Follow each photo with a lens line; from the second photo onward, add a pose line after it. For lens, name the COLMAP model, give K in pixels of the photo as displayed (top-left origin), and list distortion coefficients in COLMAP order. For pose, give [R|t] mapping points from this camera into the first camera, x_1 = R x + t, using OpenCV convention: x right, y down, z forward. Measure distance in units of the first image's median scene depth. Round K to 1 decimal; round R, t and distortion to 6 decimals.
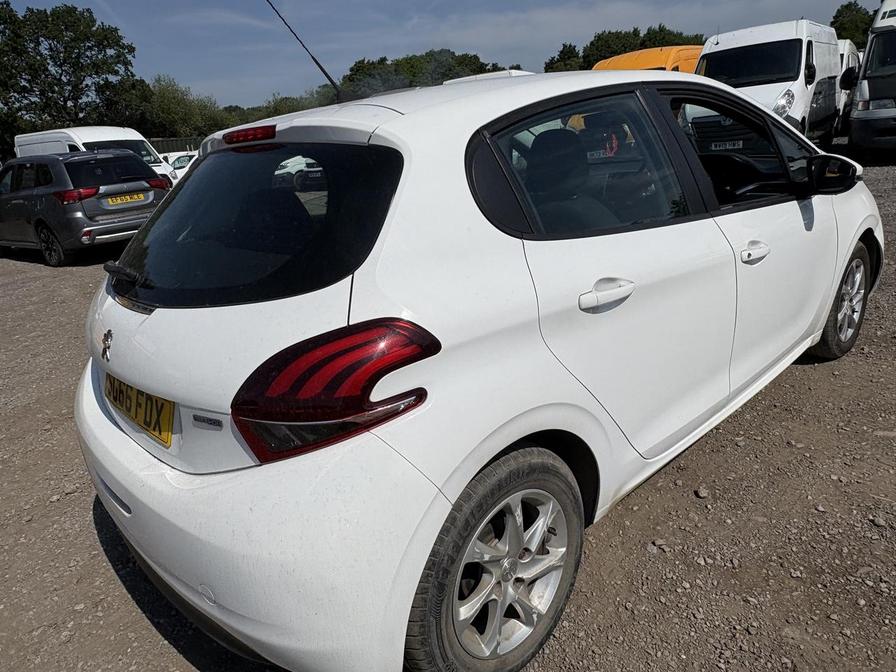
lens RADIAL K [[615.1, 0, 448.0], [0, 615.1, 336.0], [0, 0, 1]] dist [-0.001739, 0.000178]
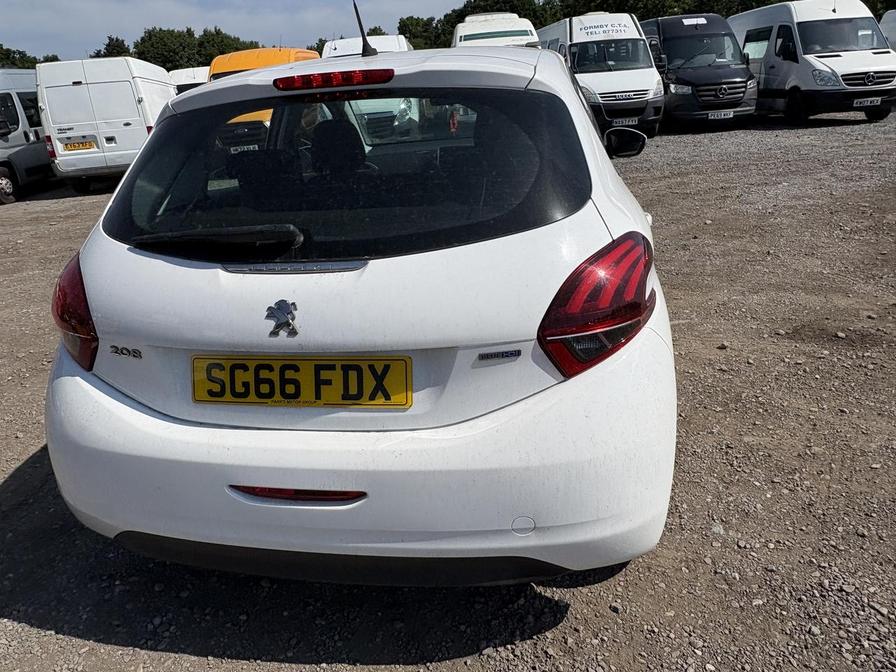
lens RADIAL K [[615.1, 0, 448.0], [0, 615.1, 336.0], [0, 0, 1]] dist [-0.001739, 0.000178]
pose [[0.800562, -0.171834, 0.574085, -0.127412], [0.175238, 0.983259, 0.049938, 0.005416], [-0.573055, 0.060623, 0.817271, 0.028780]]
